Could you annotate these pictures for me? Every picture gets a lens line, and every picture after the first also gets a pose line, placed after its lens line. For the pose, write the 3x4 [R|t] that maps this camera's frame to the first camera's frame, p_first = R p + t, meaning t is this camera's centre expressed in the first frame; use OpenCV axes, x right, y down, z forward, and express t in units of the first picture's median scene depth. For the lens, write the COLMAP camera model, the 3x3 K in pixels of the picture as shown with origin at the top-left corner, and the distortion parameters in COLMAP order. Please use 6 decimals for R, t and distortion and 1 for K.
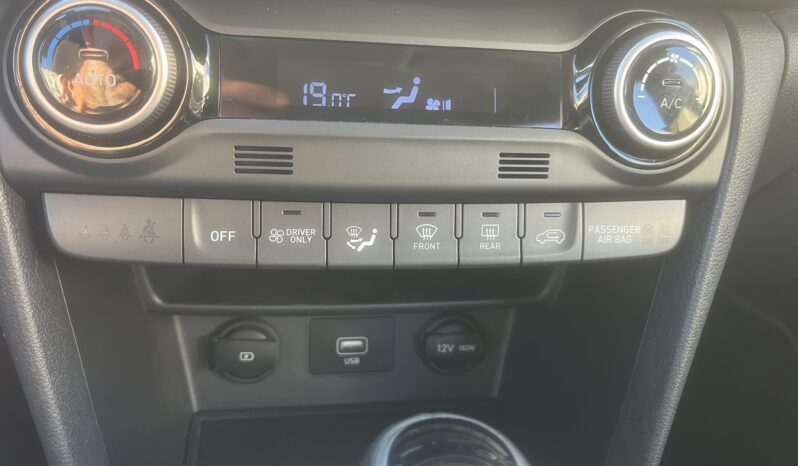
lens RADIAL K [[566.3, 0, 399.0], [0, 566.3, 233.0], [0, 0, 1]] dist [0.065715, -0.092946]
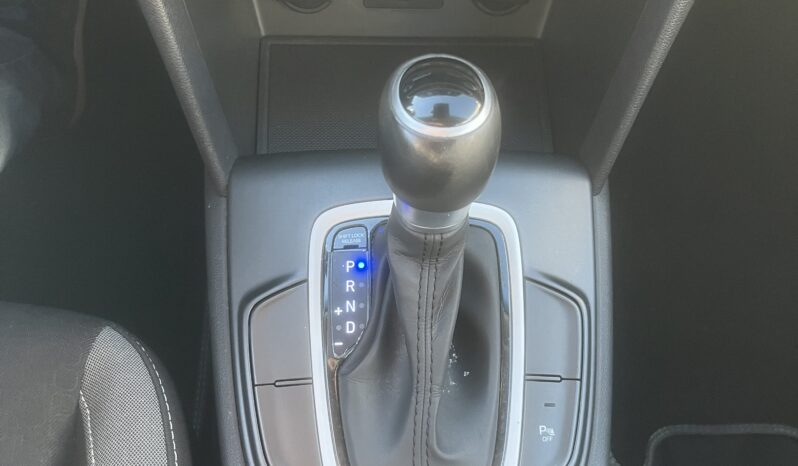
lens RADIAL K [[566.3, 0, 399.0], [0, 566.3, 233.0], [0, 0, 1]] dist [0.065715, -0.092946]
pose [[0.993190, 0.085492, -0.079154, 0.086064], [-0.023367, 0.811744, 0.583545, -0.103877], [0.114141, -0.577721, 0.808214, -0.291663]]
